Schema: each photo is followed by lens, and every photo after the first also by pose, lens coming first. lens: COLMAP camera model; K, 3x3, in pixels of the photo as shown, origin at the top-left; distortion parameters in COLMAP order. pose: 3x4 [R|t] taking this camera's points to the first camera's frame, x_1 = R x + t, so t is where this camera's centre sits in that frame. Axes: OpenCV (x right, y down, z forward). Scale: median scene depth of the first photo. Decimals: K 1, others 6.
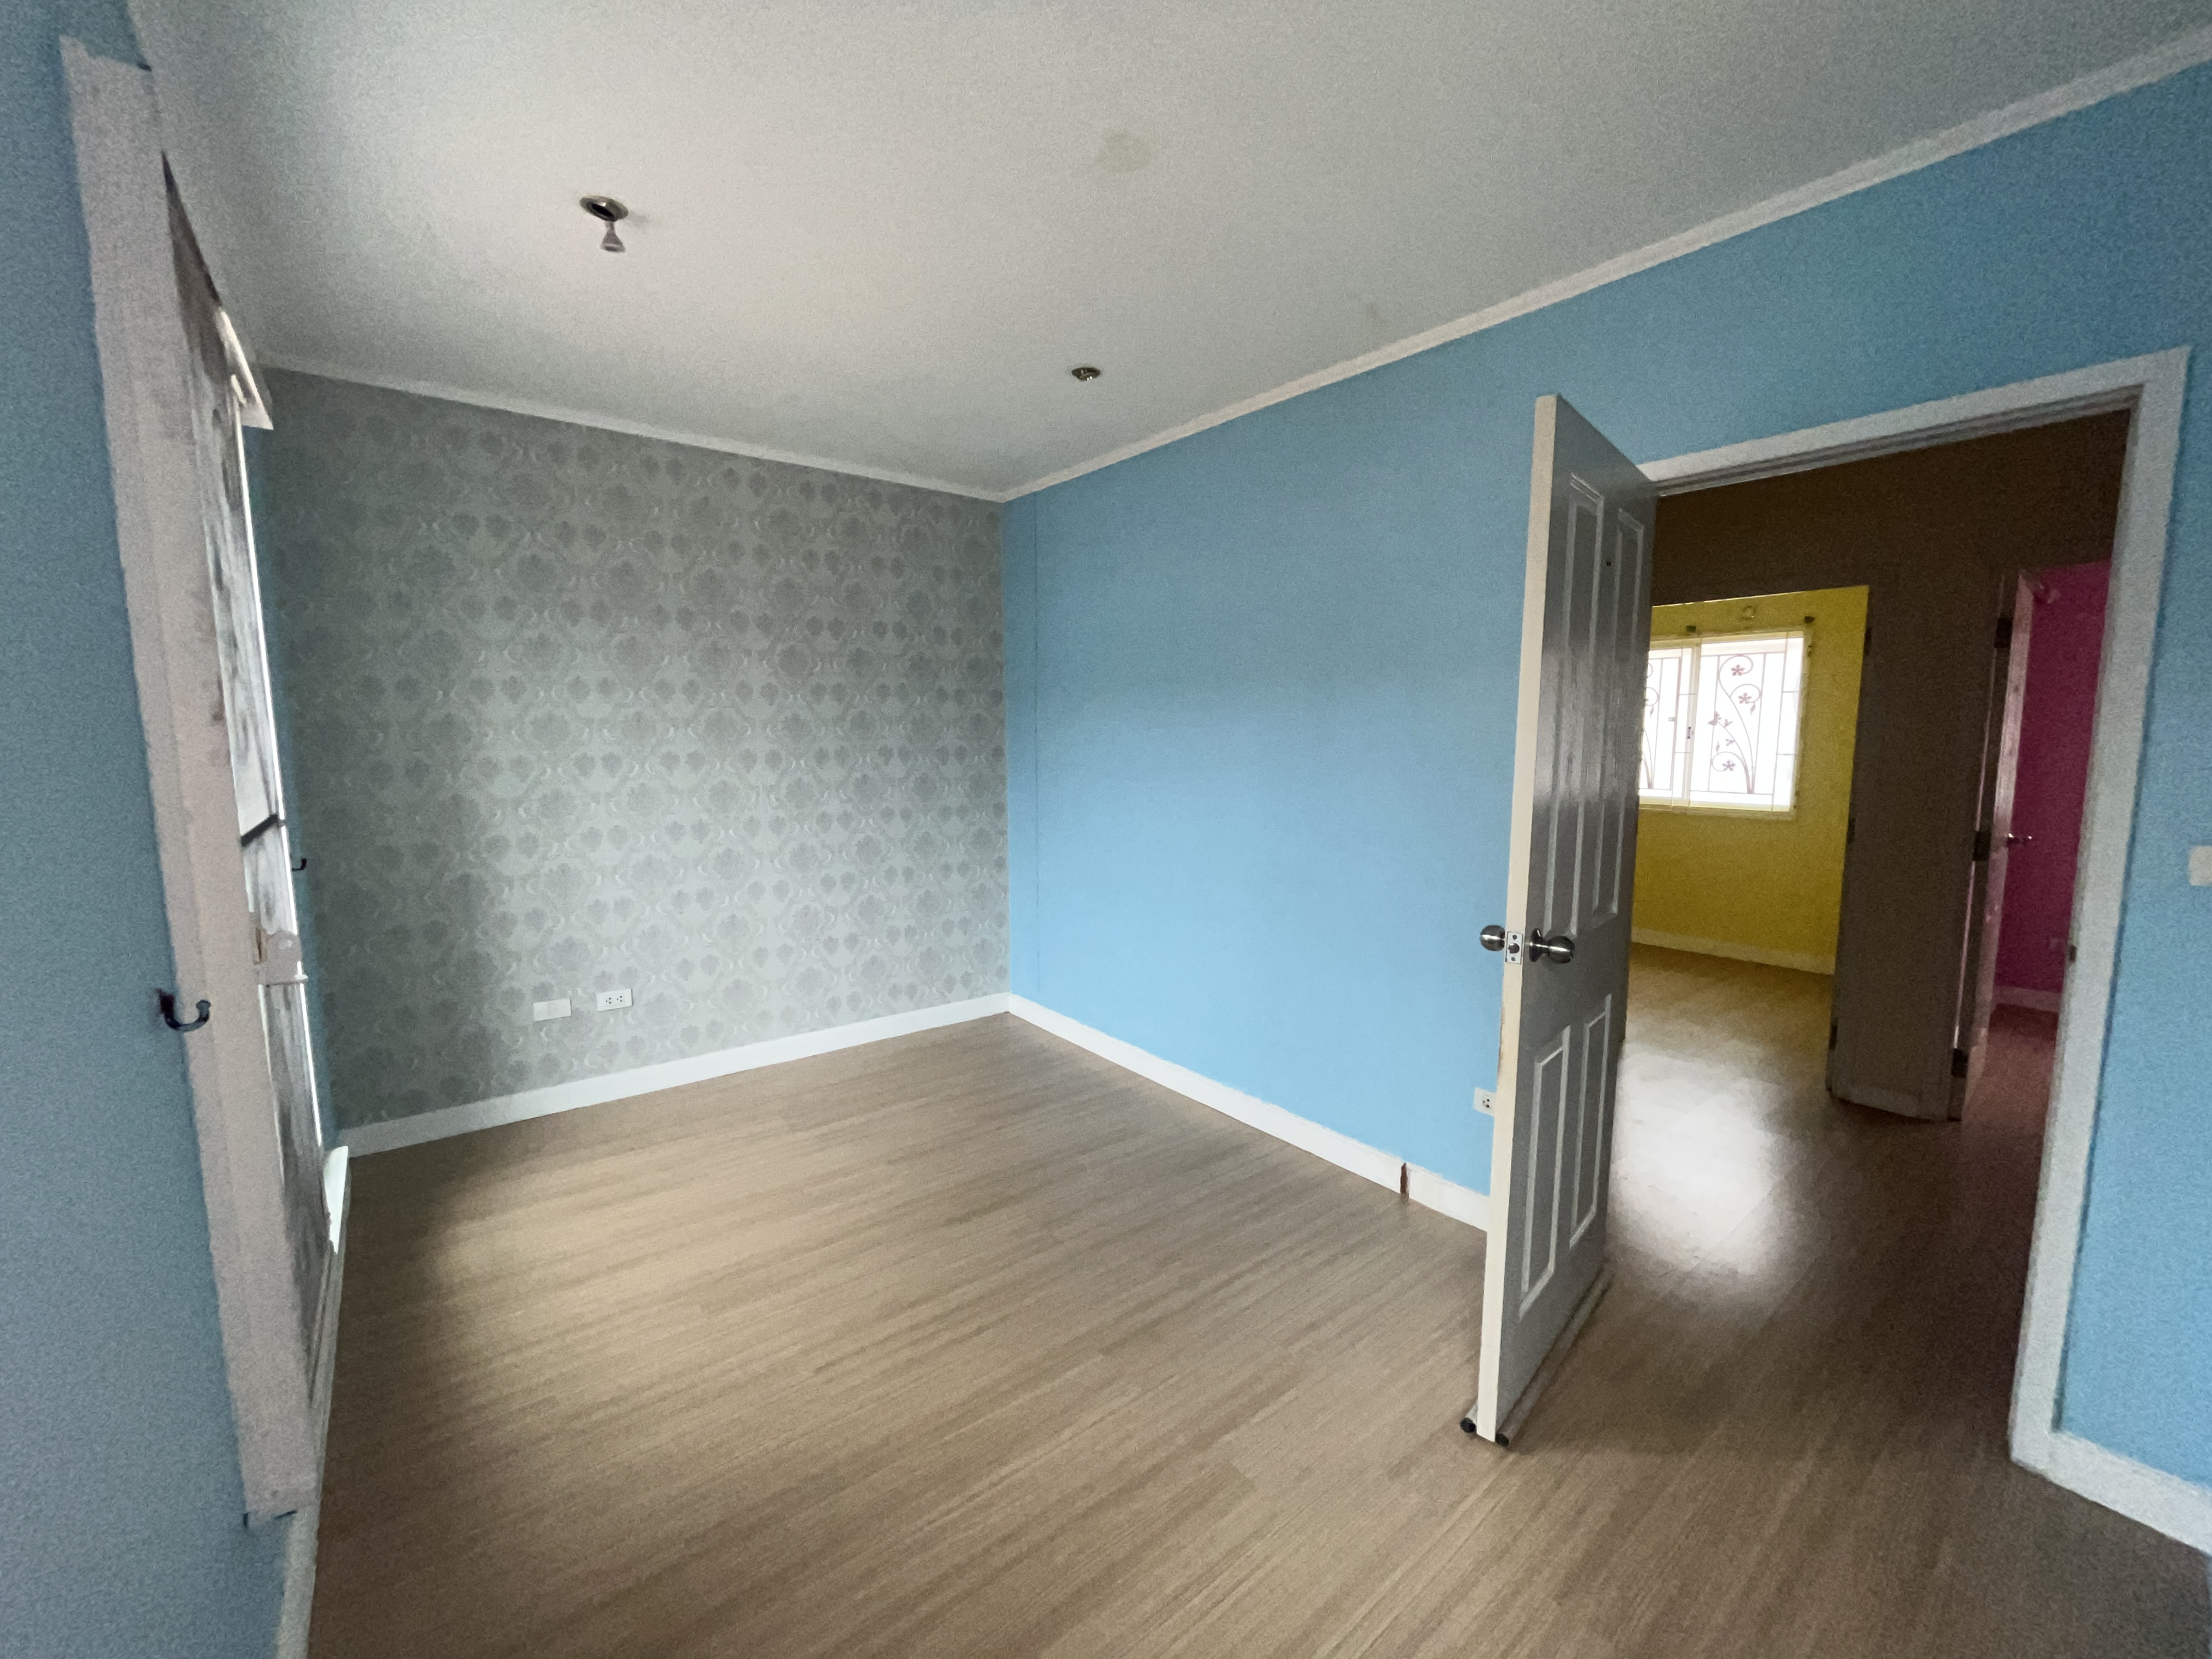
lens RADIAL K [[906.6, 0, 1097.4], [0, 906.6, 839.7], [0, 0, 1]] dist [-0.003990, -0.000606]
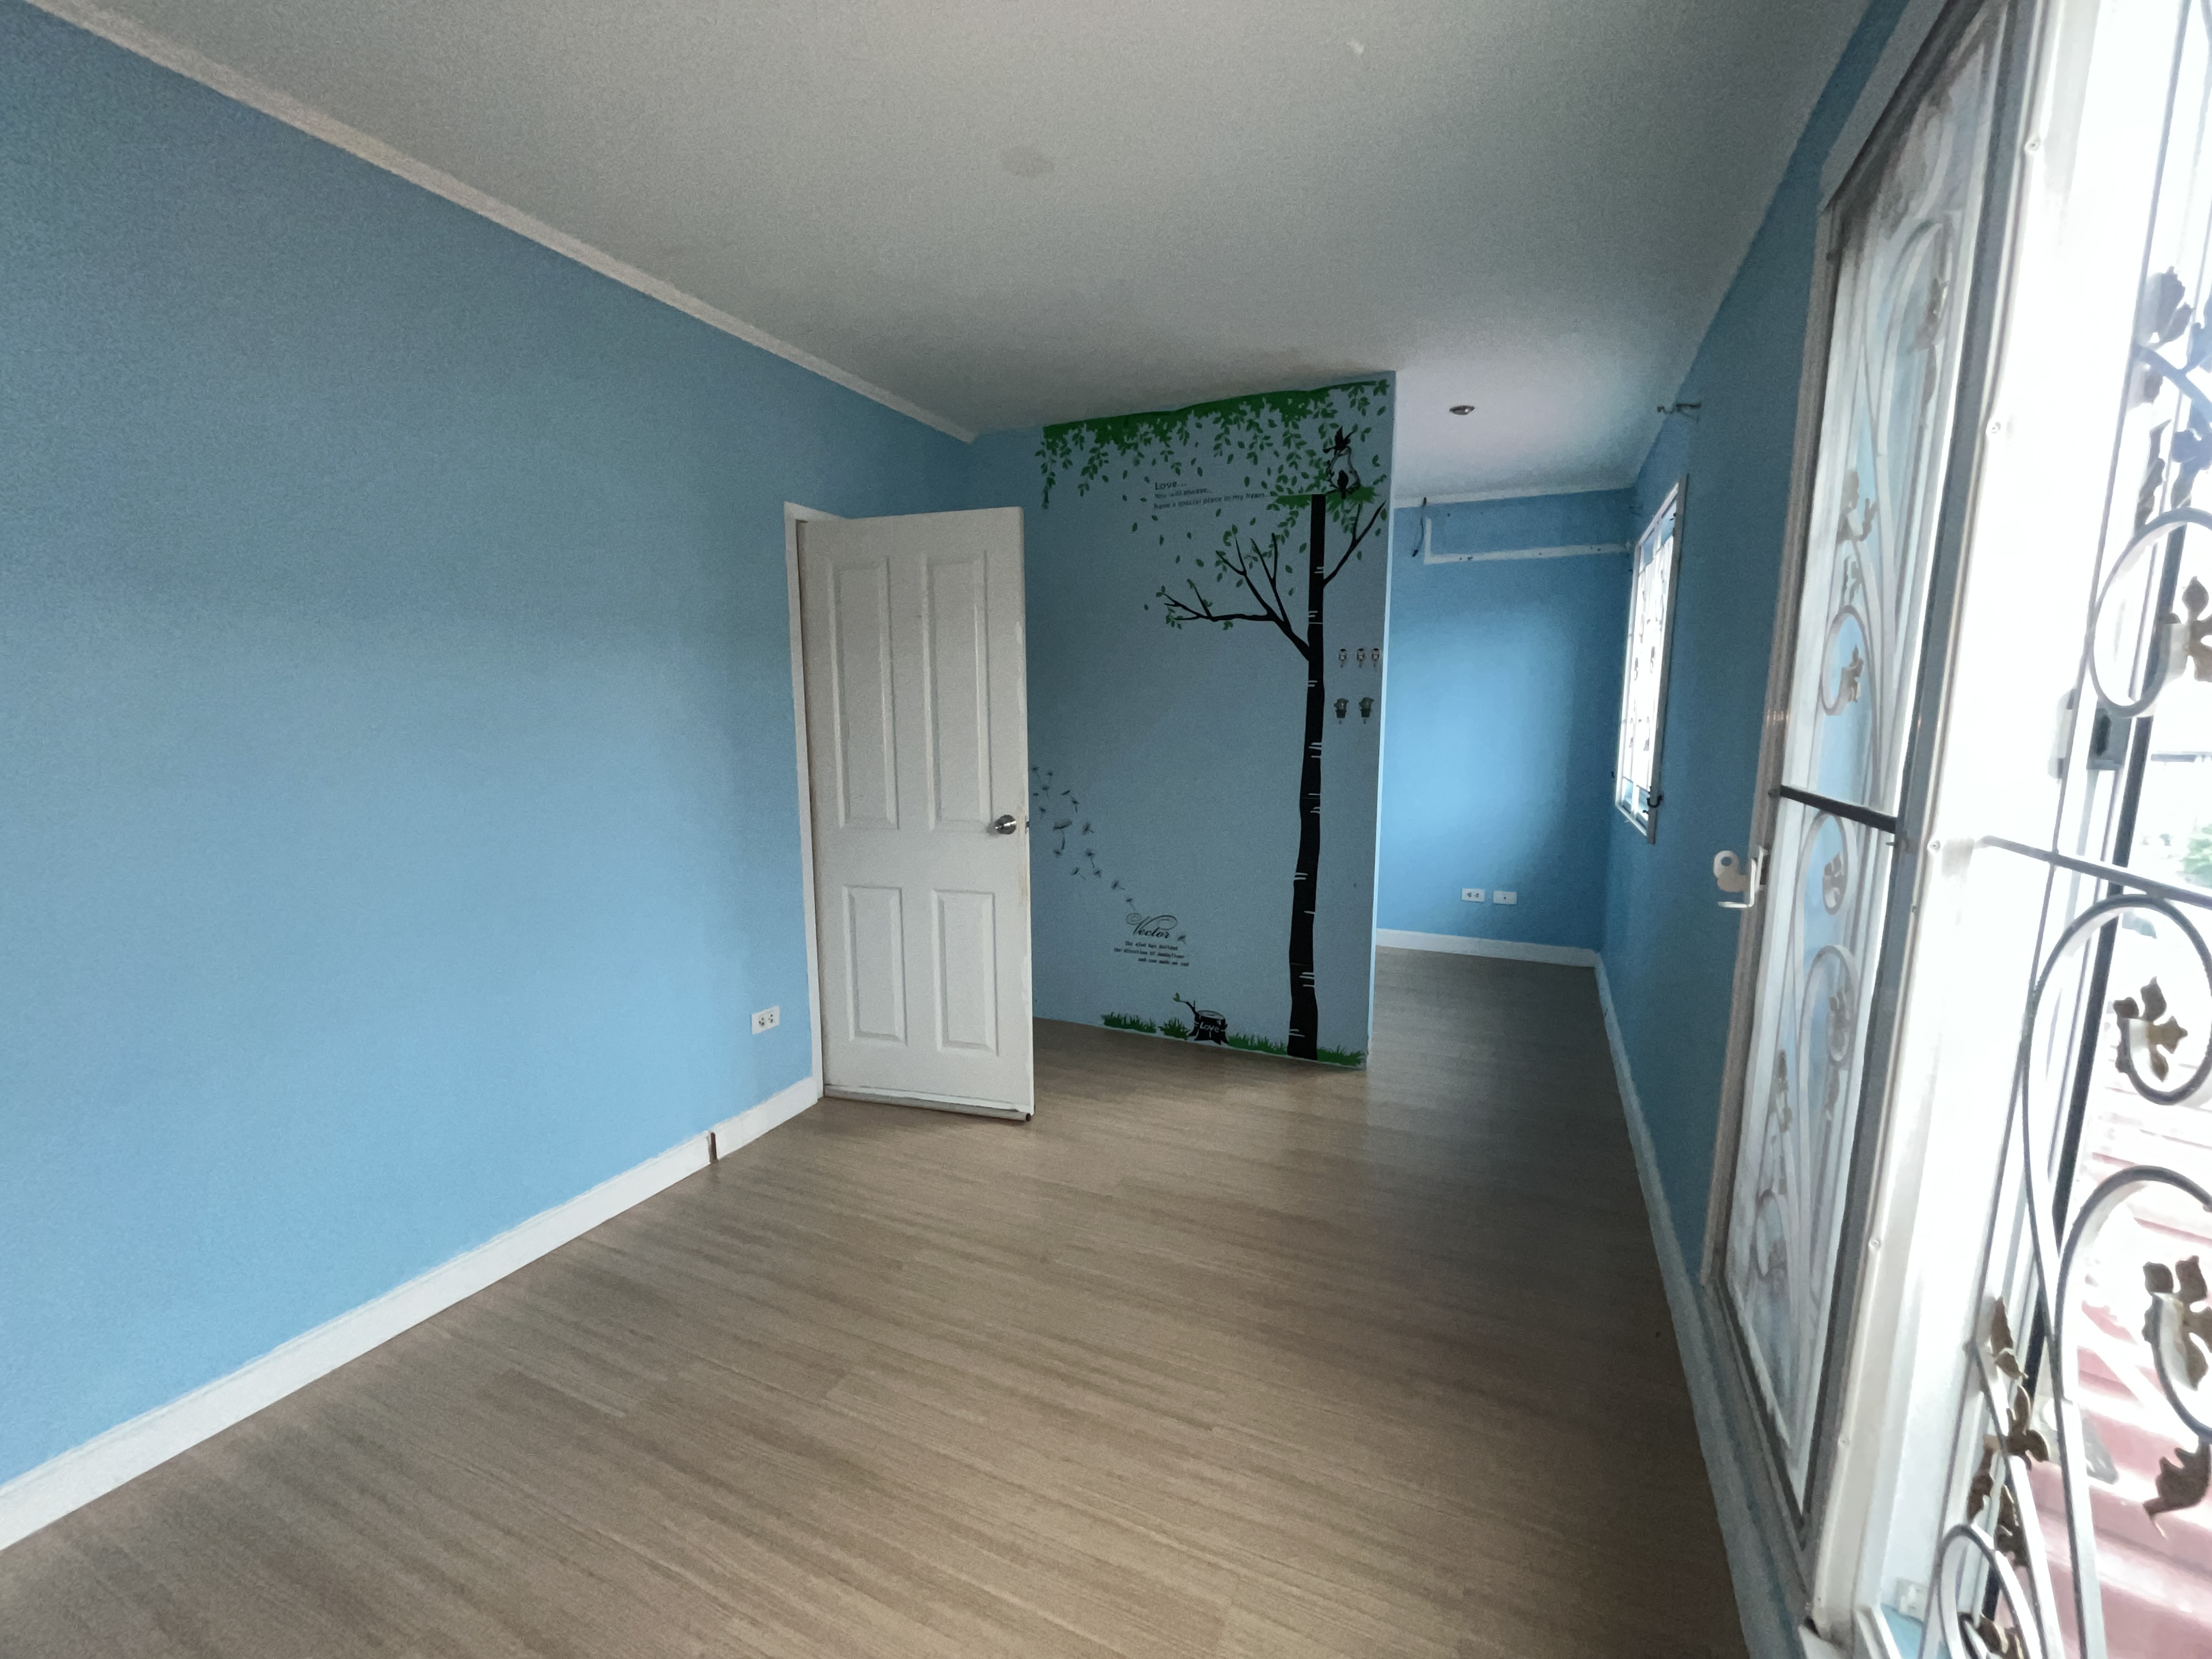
lens RADIAL K [[906.6, 0, 1100.7], [0, 906.6, 833.8], [0, 0, 1]] dist [-0.003990, -0.000606]
pose [[-0.426934, -0.123745, 0.895776, -0.610595], [0.108904, 0.976347, 0.186780, -0.089262], [-0.897701, 0.177297, -0.403359, 0.839071]]
